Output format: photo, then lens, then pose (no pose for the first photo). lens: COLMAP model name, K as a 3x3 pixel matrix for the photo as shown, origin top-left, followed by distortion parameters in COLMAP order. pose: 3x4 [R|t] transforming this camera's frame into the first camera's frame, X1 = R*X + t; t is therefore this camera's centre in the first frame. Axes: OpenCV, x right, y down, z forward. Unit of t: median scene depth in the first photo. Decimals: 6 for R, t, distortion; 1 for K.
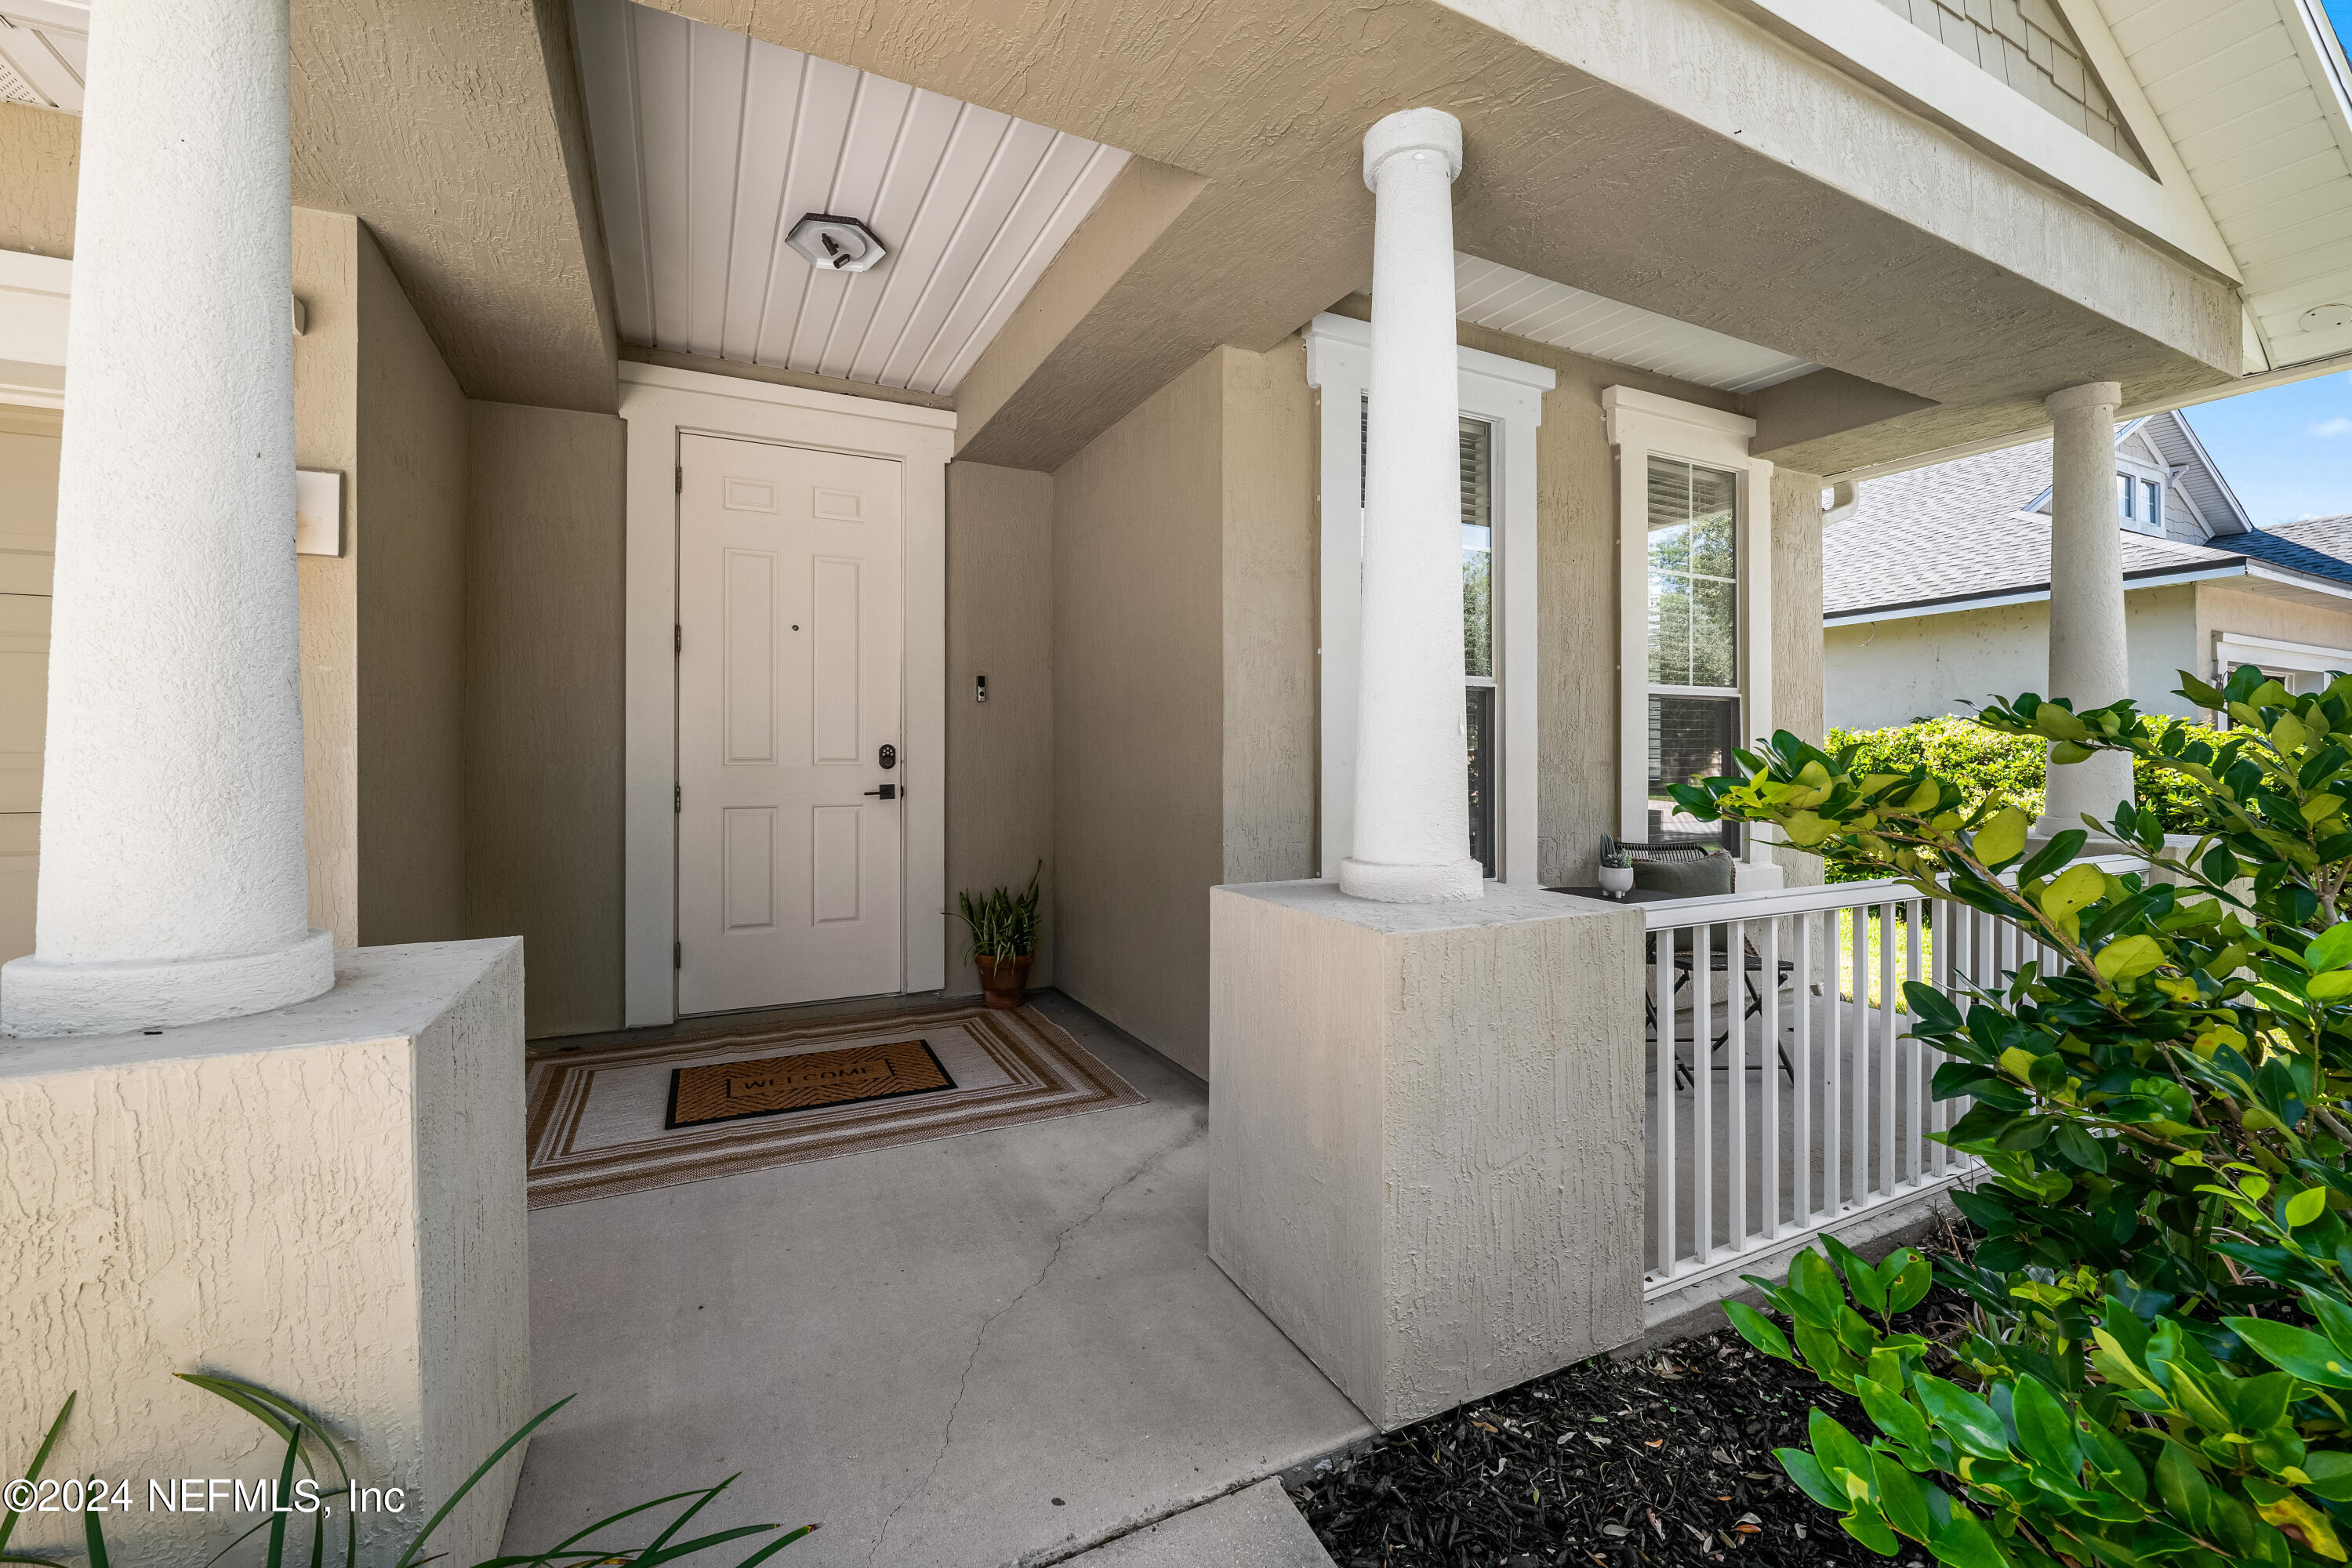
lens RADIAL K [[970.4, 0, 1174.9], [0, 970.4, 758.5], [0, 0, 1]] dist [-0.011406, -0.000164]
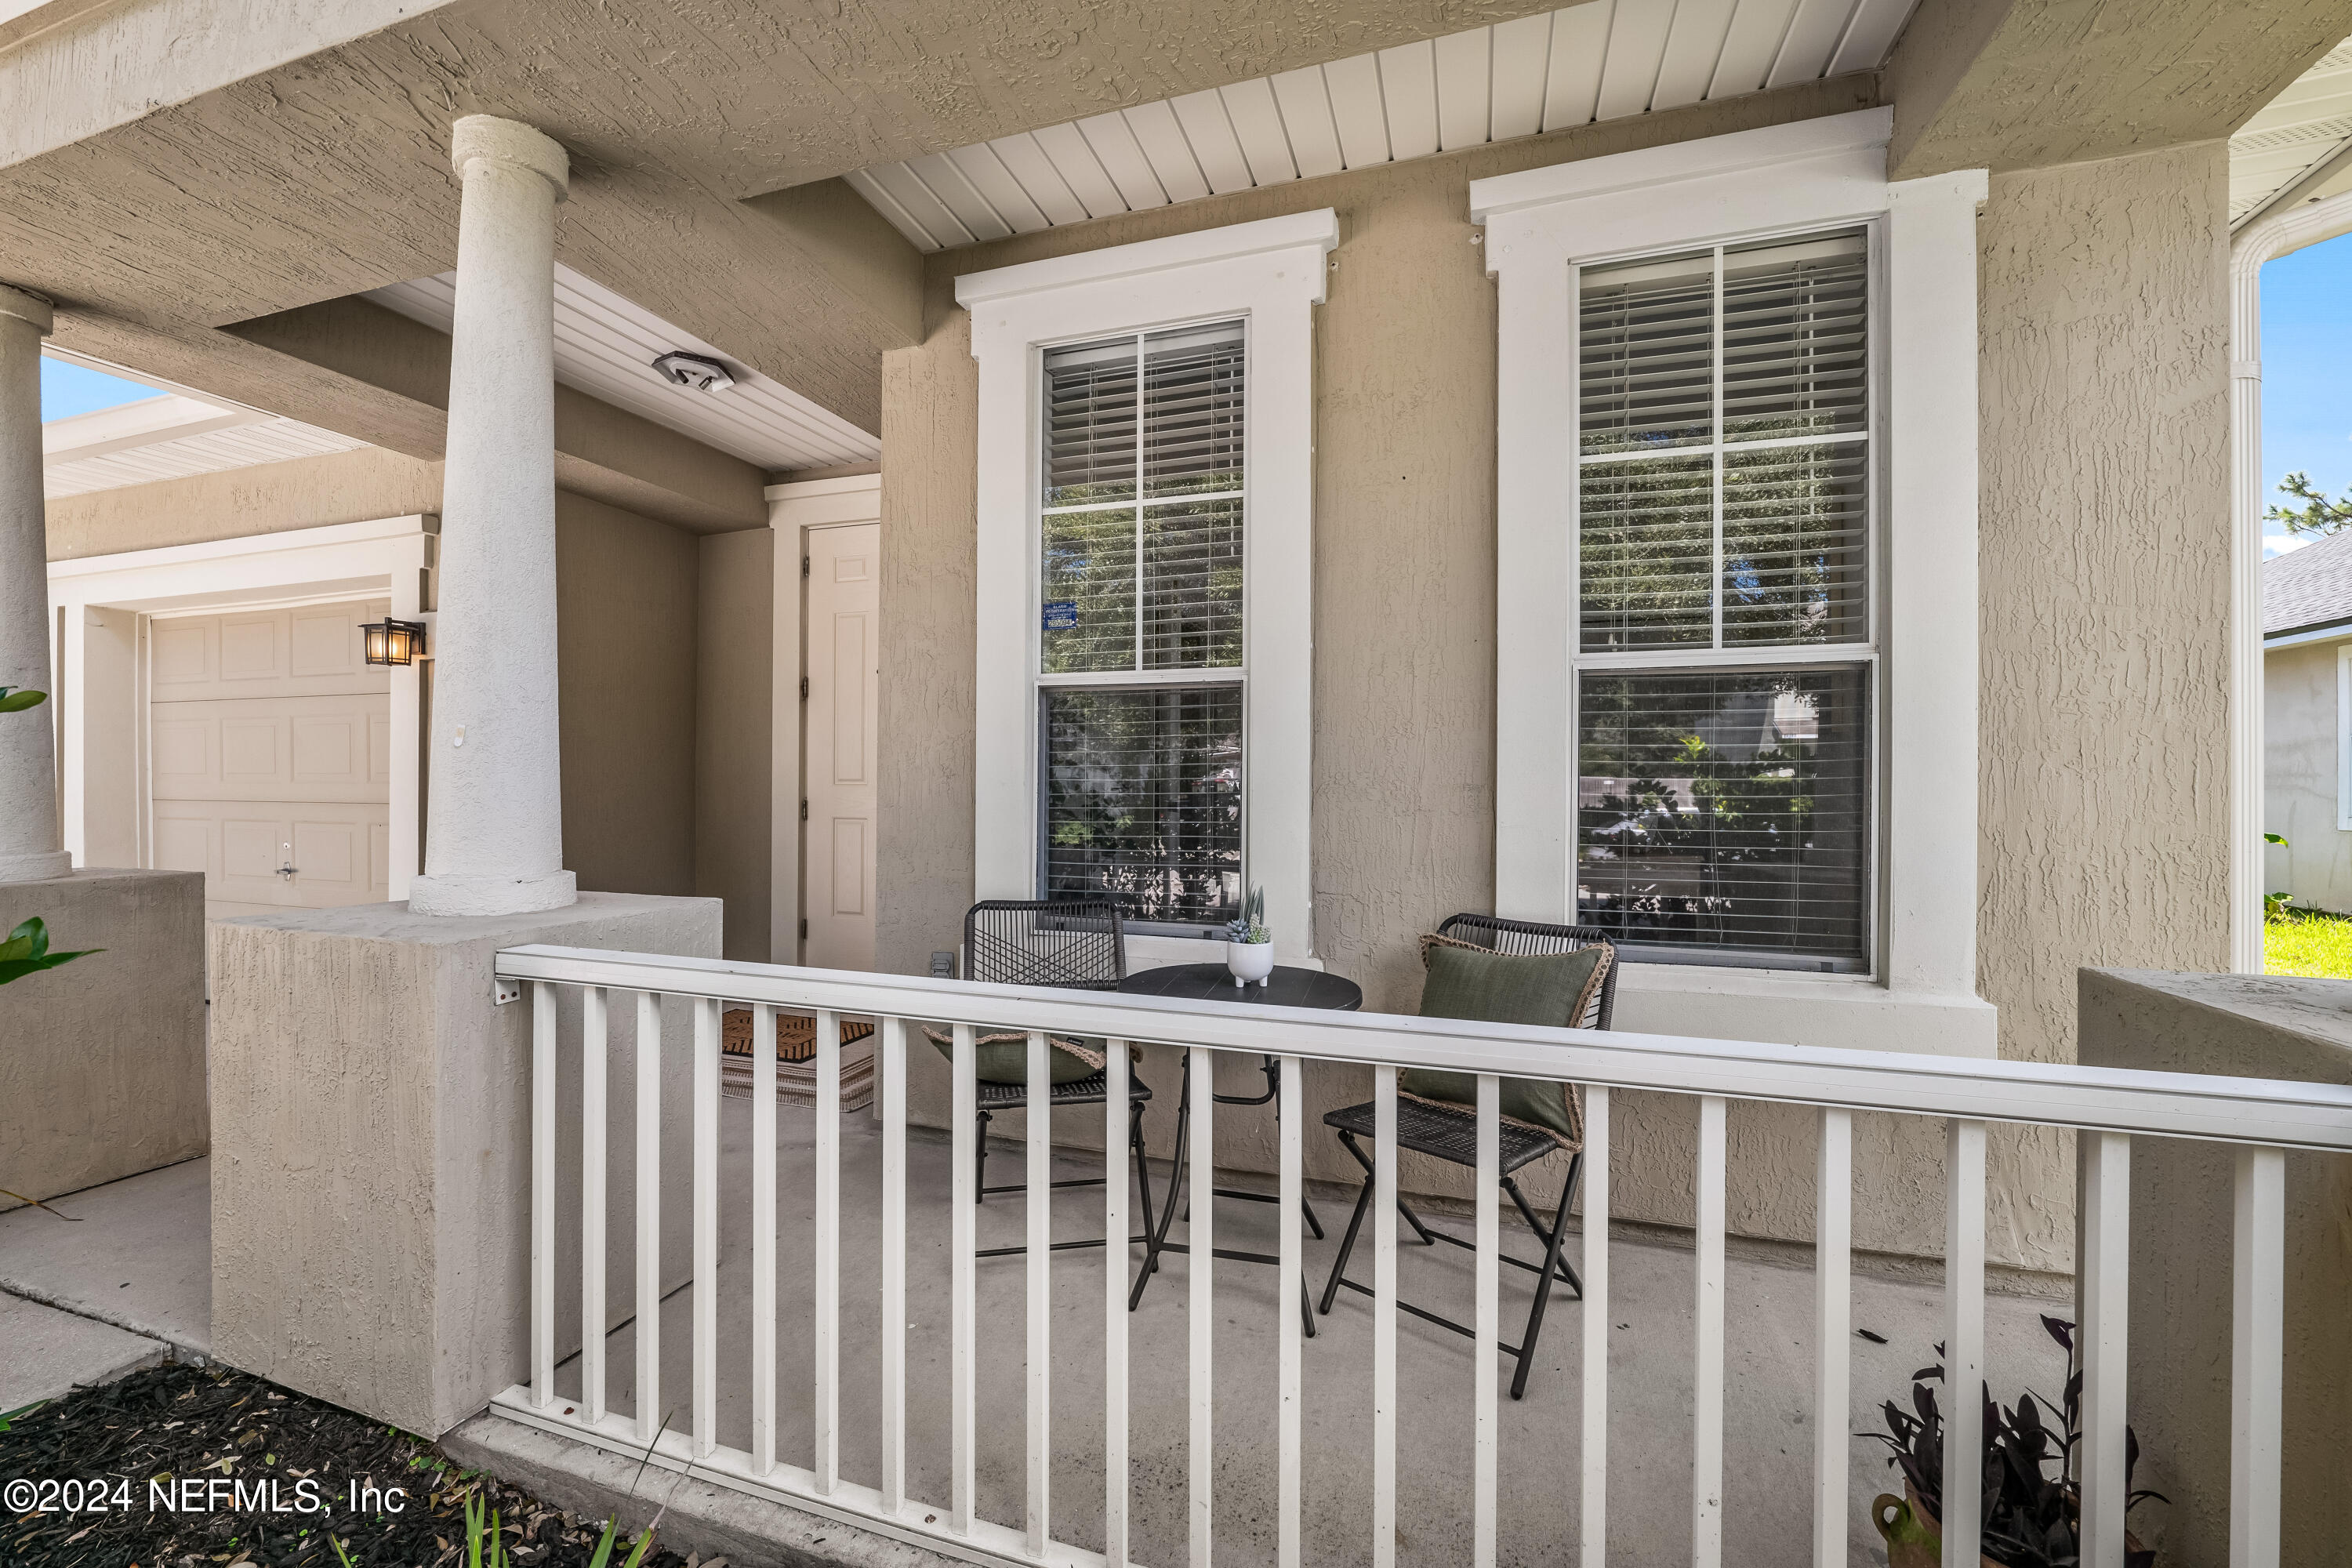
lens RADIAL K [[970.4, 0, 1163.2], [0, 970.4, 784.6], [0, 0, 1]] dist [-0.011406, -0.000164]
pose [[0.703691, 0.003798, -0.710496, 0.758609], [-0.004689, 0.999989, 0.000702, 0.004189], [0.710491, 0.002837, 0.703701, 0.418000]]
